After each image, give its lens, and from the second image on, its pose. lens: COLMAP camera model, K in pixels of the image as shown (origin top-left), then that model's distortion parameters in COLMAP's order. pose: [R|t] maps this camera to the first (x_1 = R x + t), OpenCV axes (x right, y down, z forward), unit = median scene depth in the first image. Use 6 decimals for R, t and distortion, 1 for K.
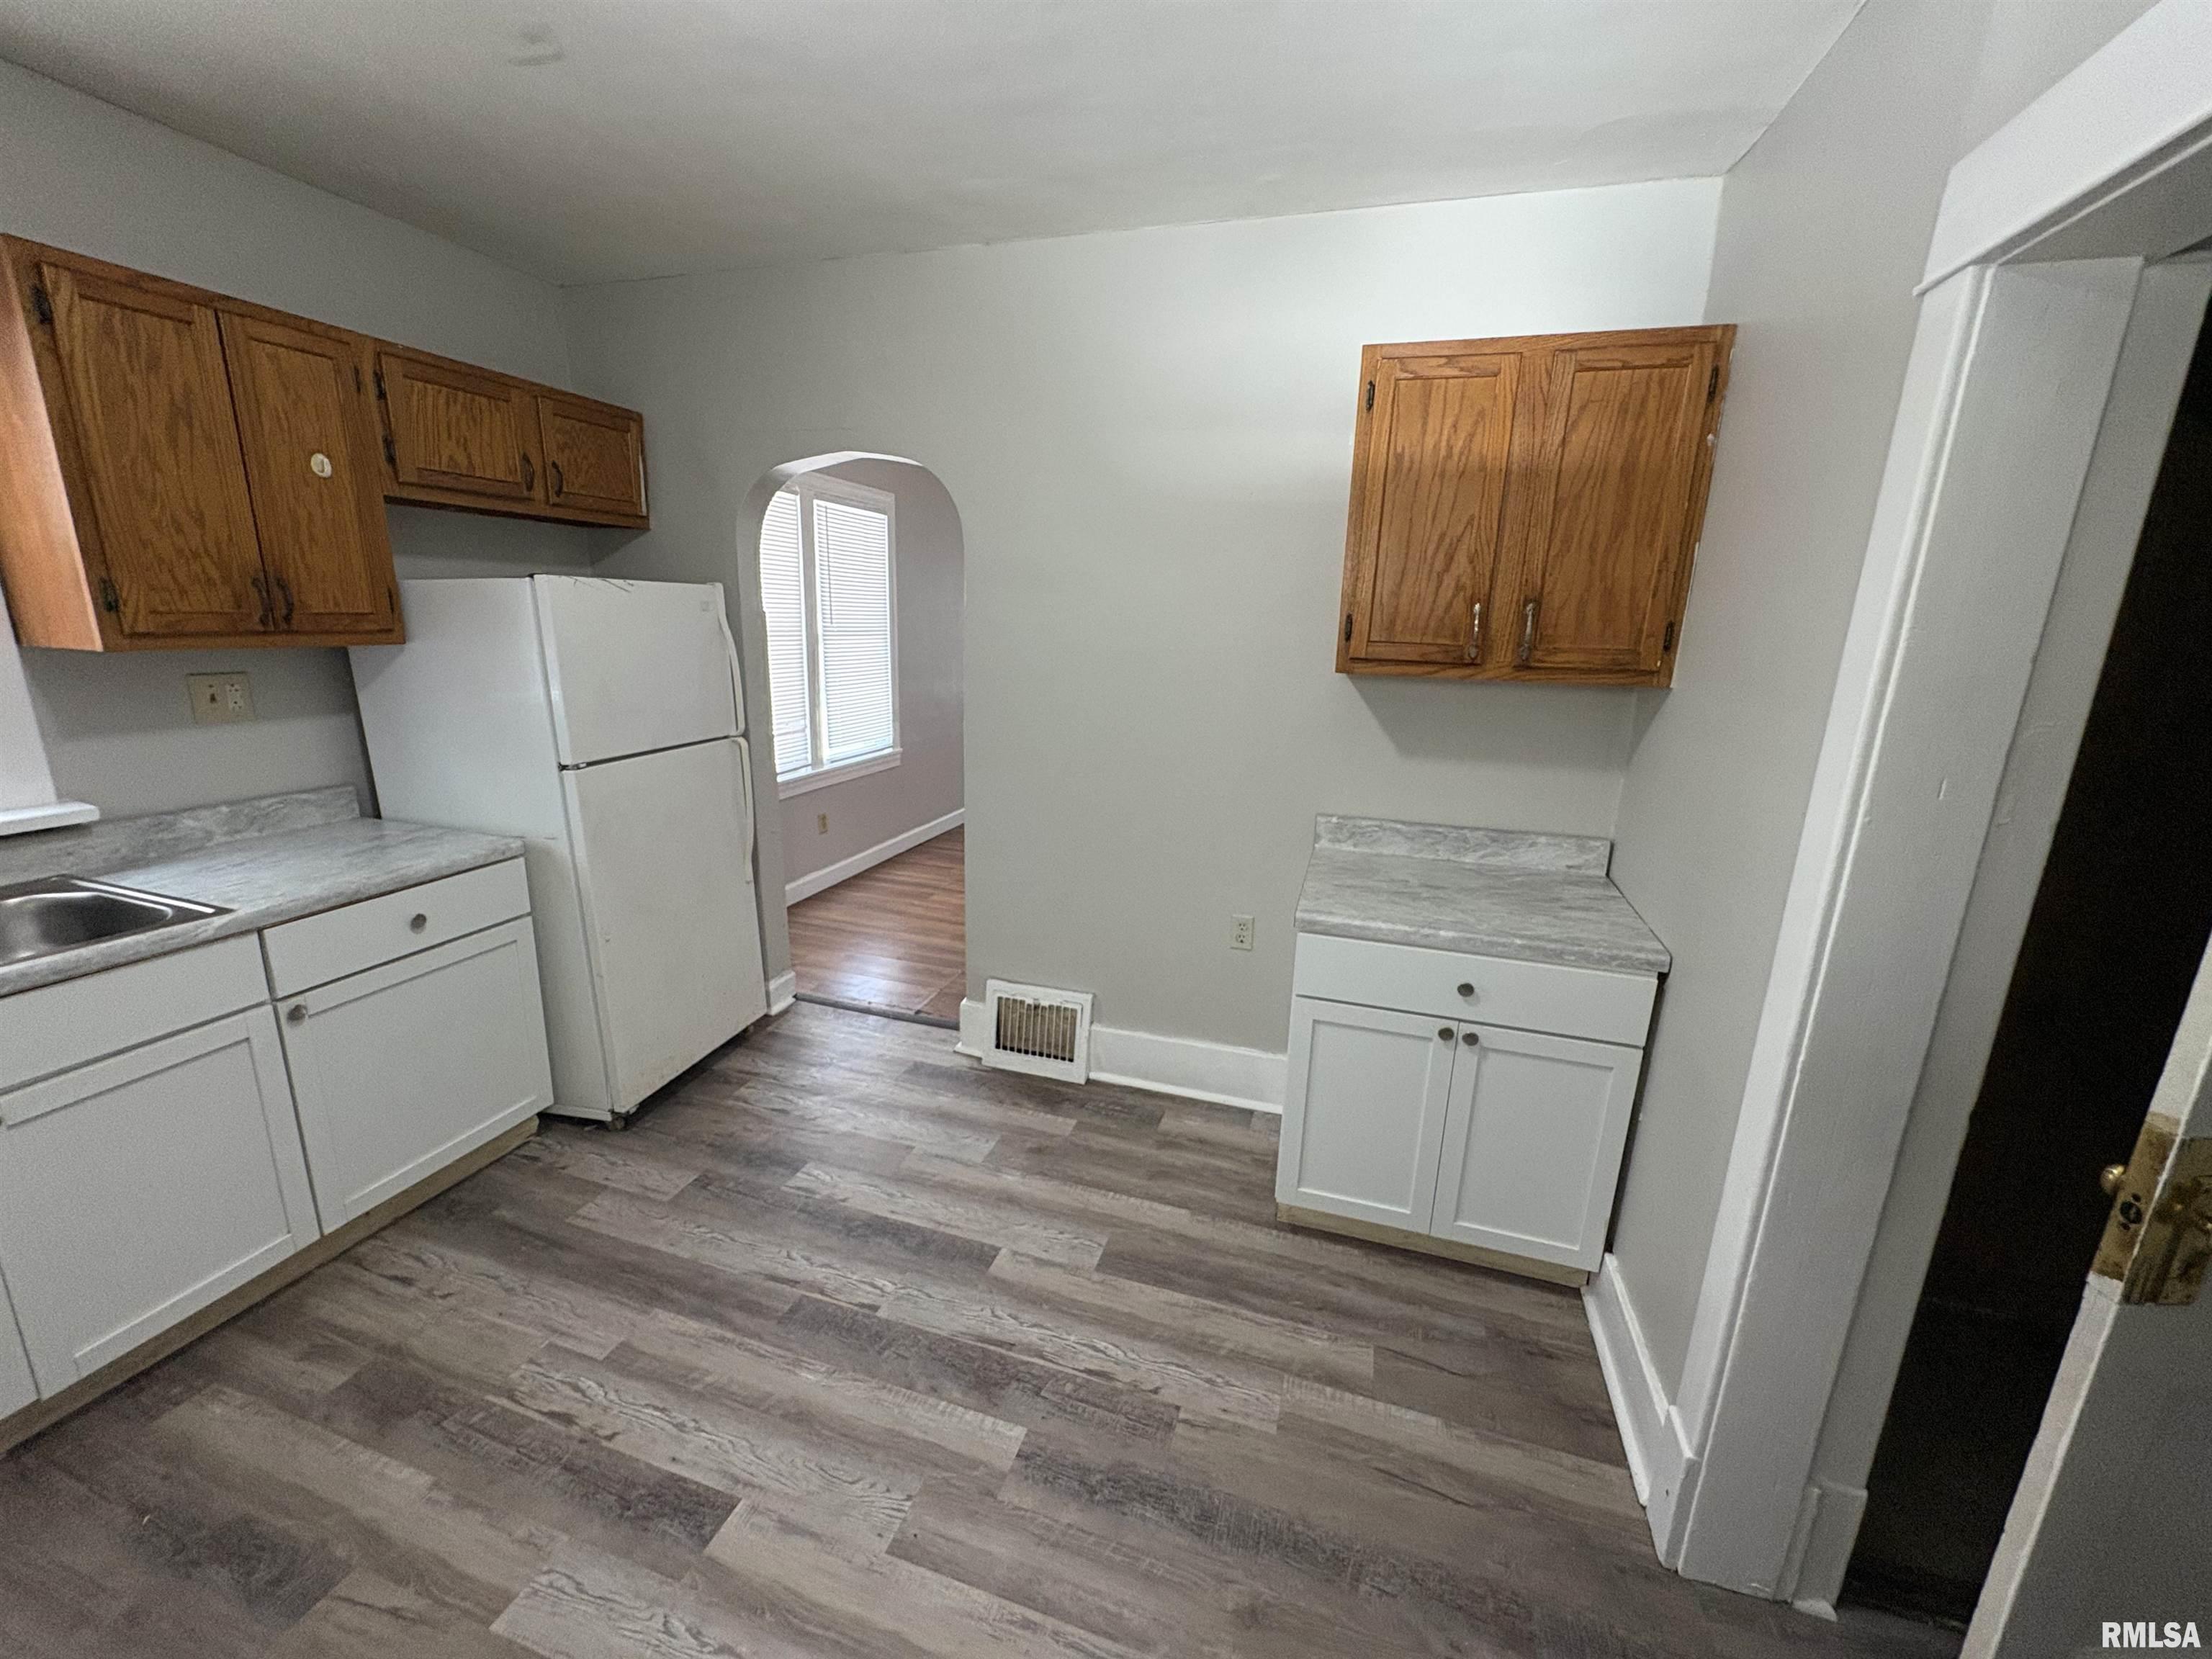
lens RADIAL K [[888.1, 0, 1106.4], [0, 888.1, 831.1], [0, 0, 1]] dist [0.000636, 0.000476]
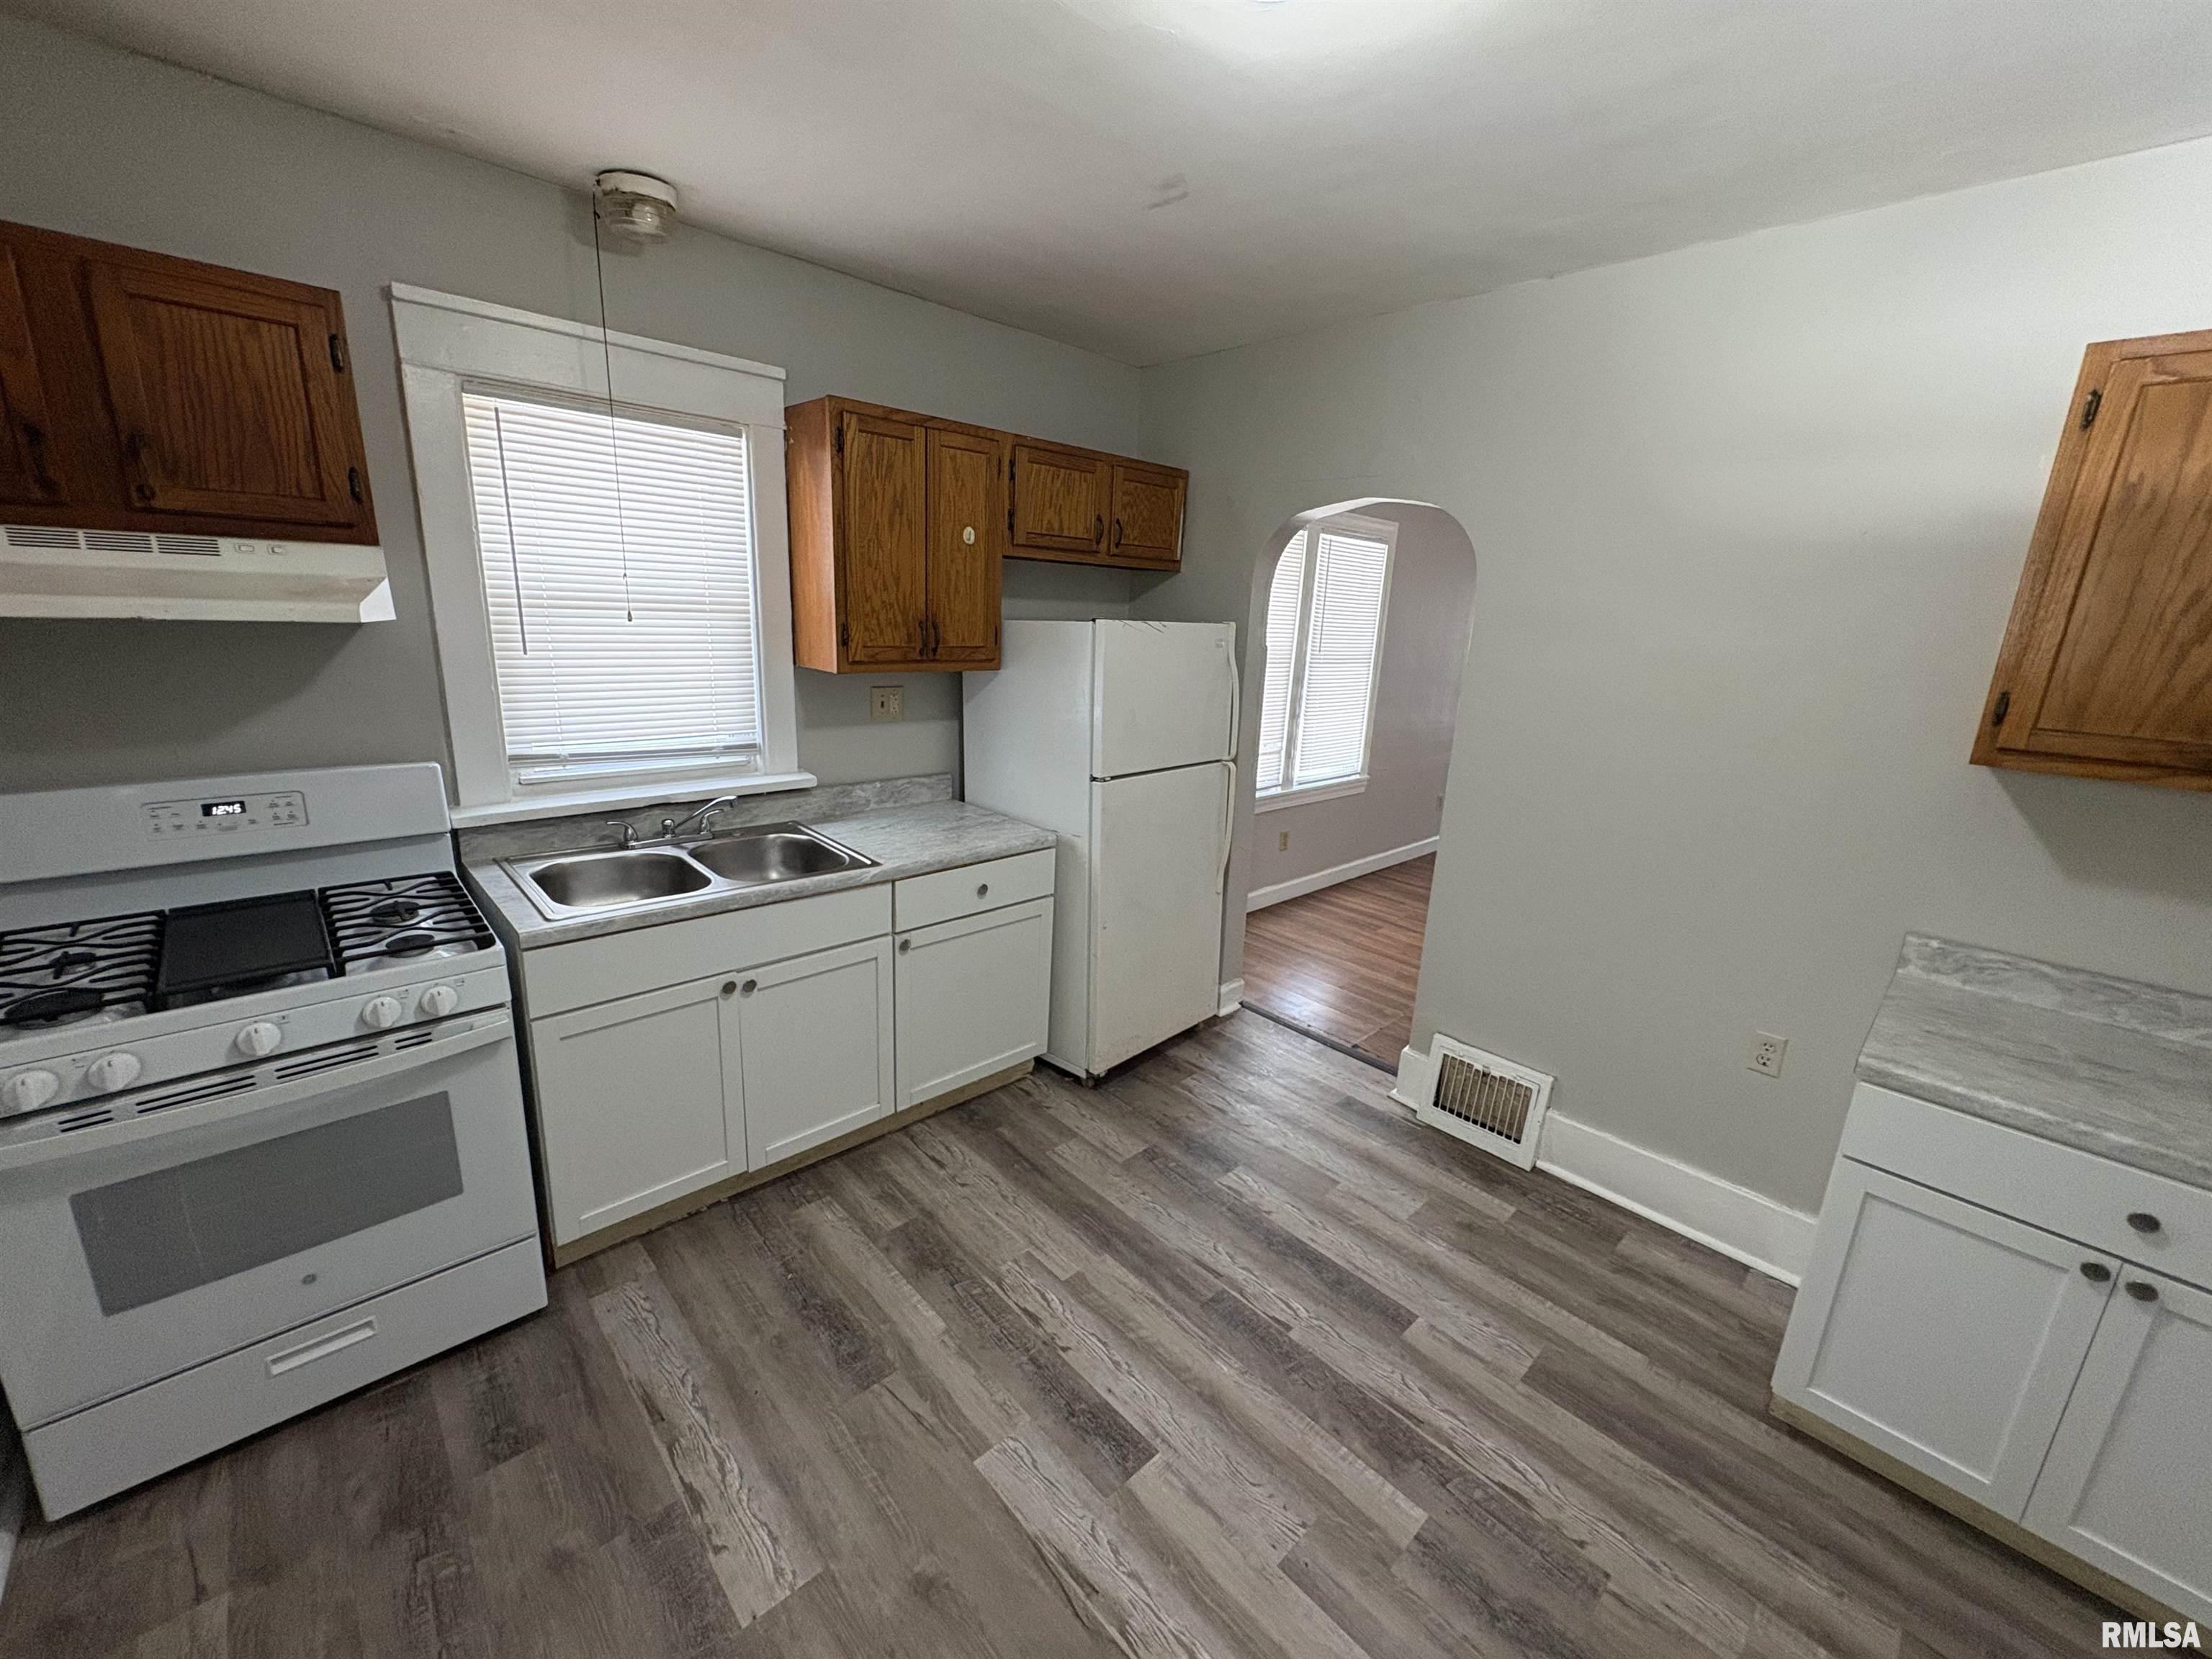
lens RADIAL K [[888.1, 0, 1100.6], [0, 888.1, 828.3], [0, 0, 1]] dist [0.000636, 0.000476]
pose [[0.871732, 0.130982, -0.472151, -0.033056], [-0.136860, 0.990345, 0.022052, -0.035858], [0.470481, 0.045395, 0.881242, -0.049407]]
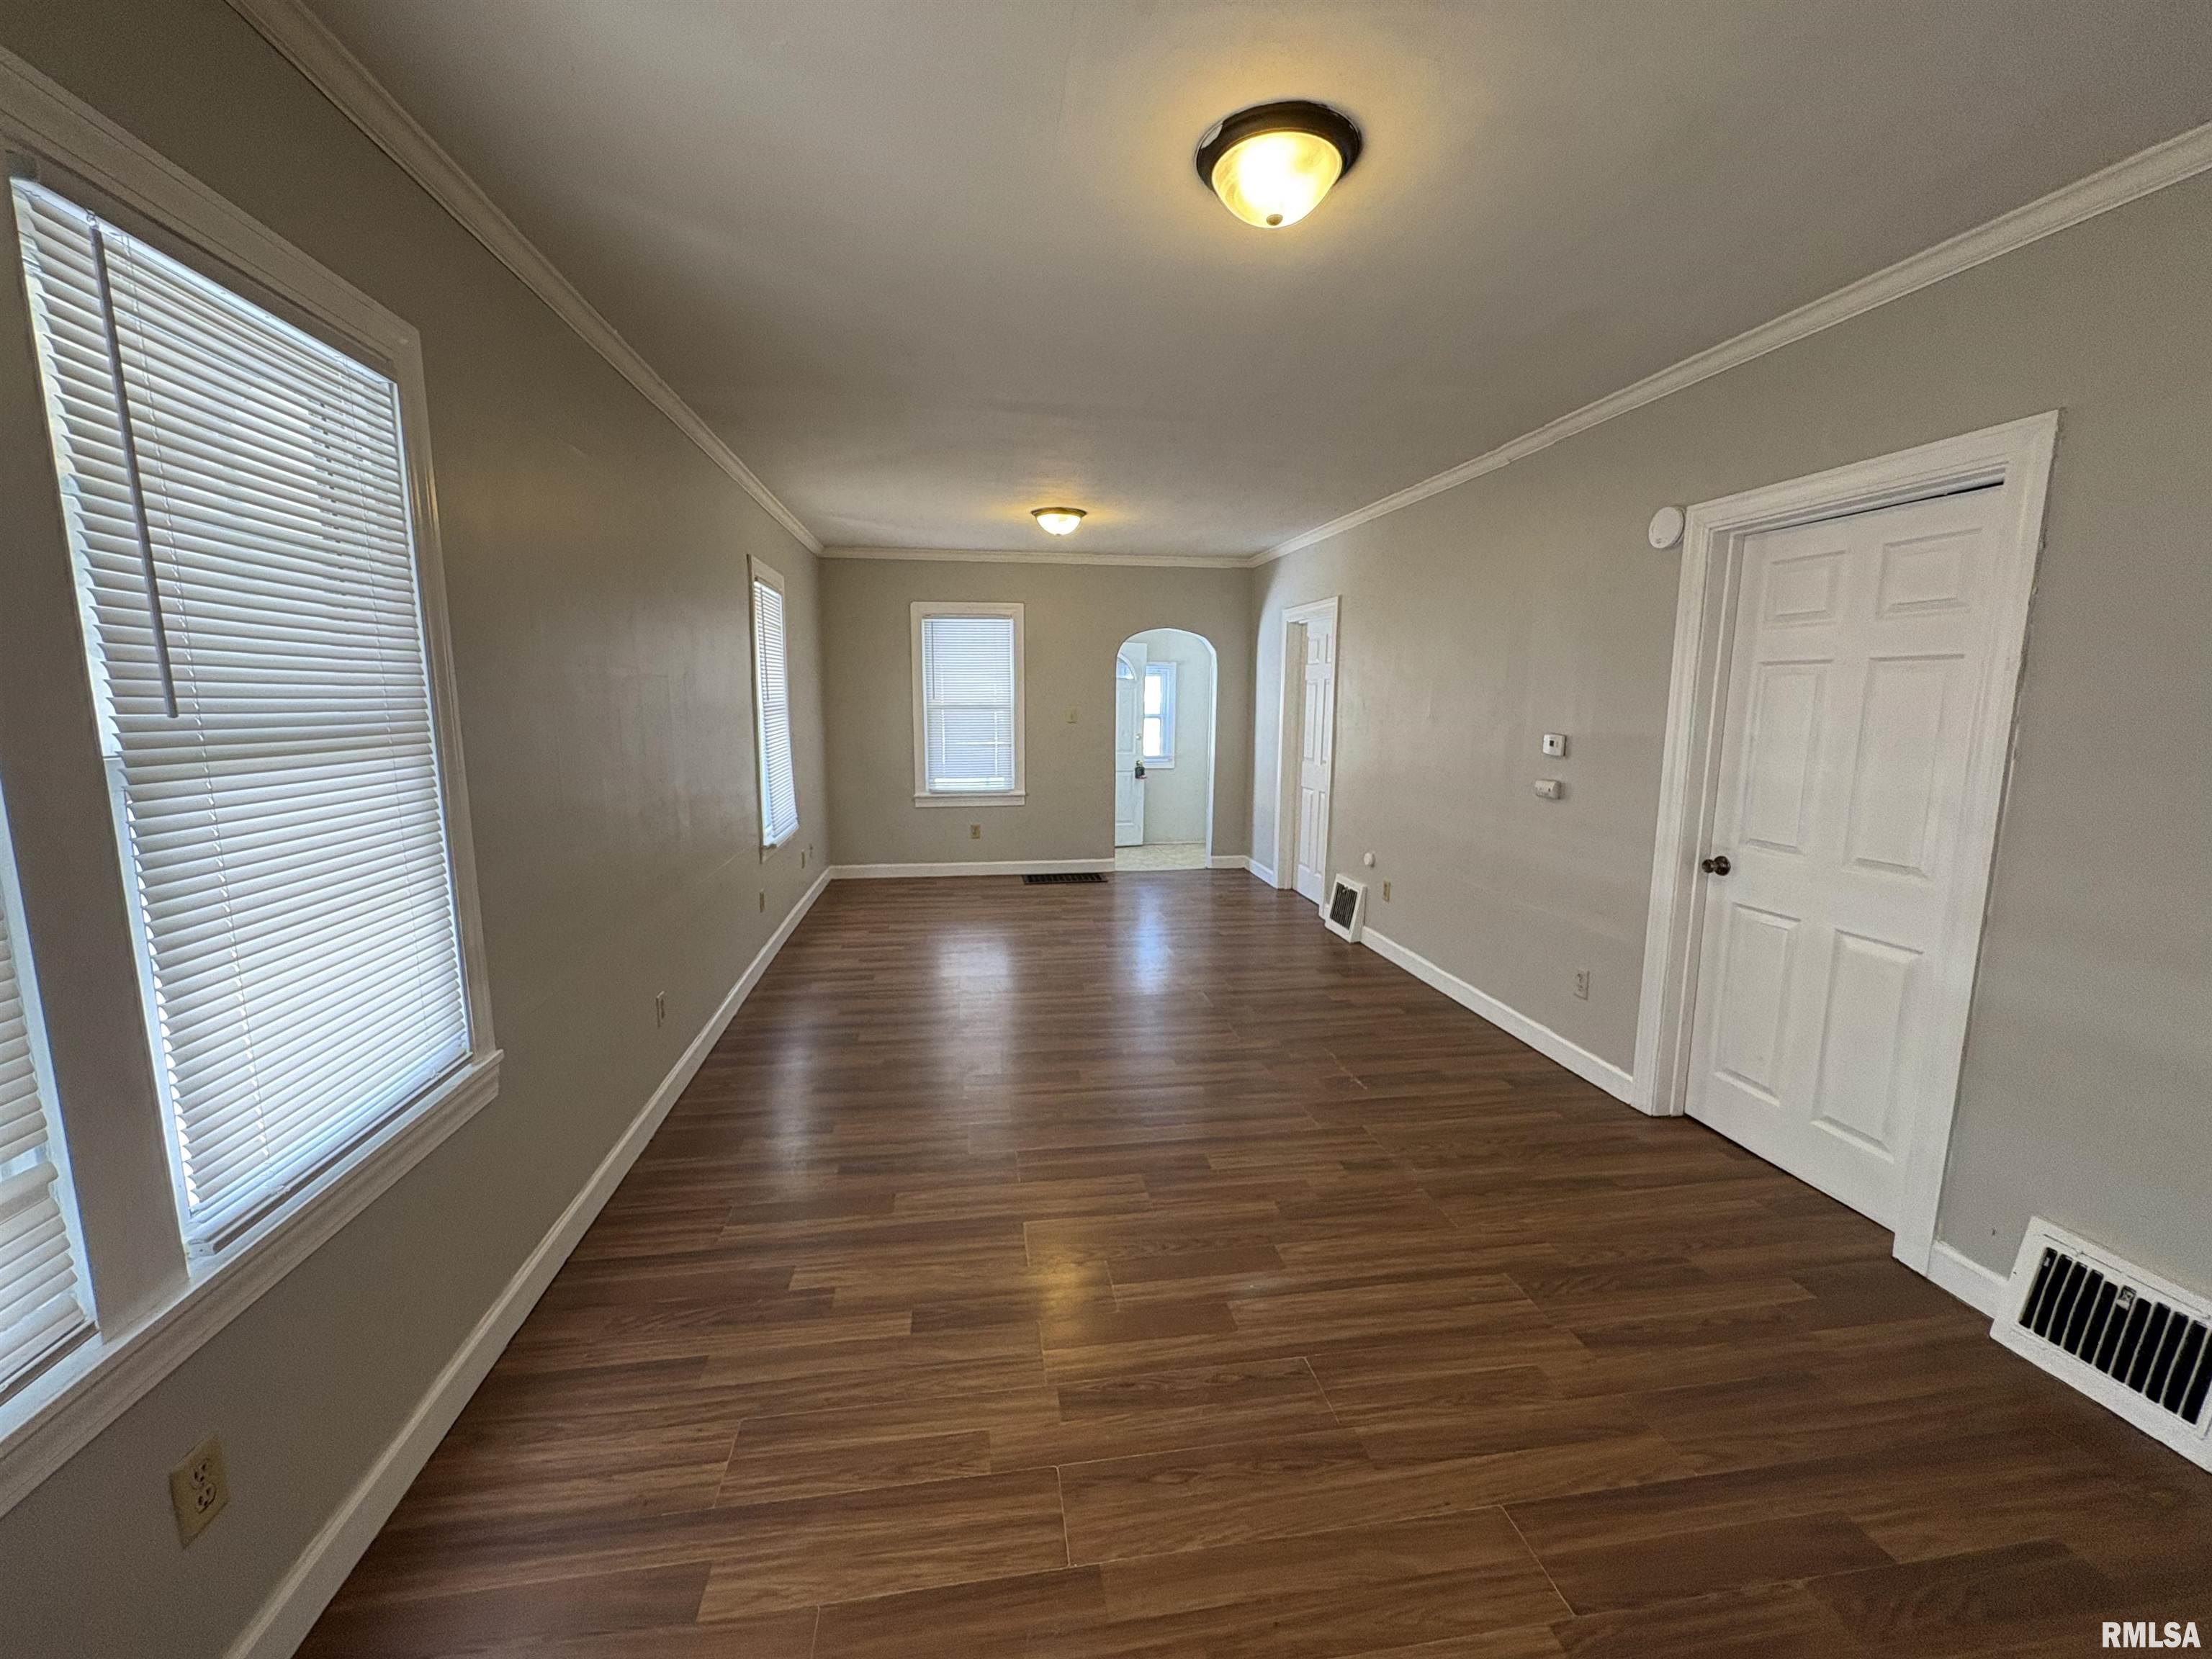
lens RADIAL K [[888.1, 0, 1103.2], [0, 888.1, 847.8], [0, 0, 1]] dist [0.000636, 0.000476]
pose [[0.897379, -0.099737, 0.429842, -0.387197], [0.130177, 0.990604, -0.041917, -0.311034], [-0.421623, 0.093571, 0.901931, 1.393092]]
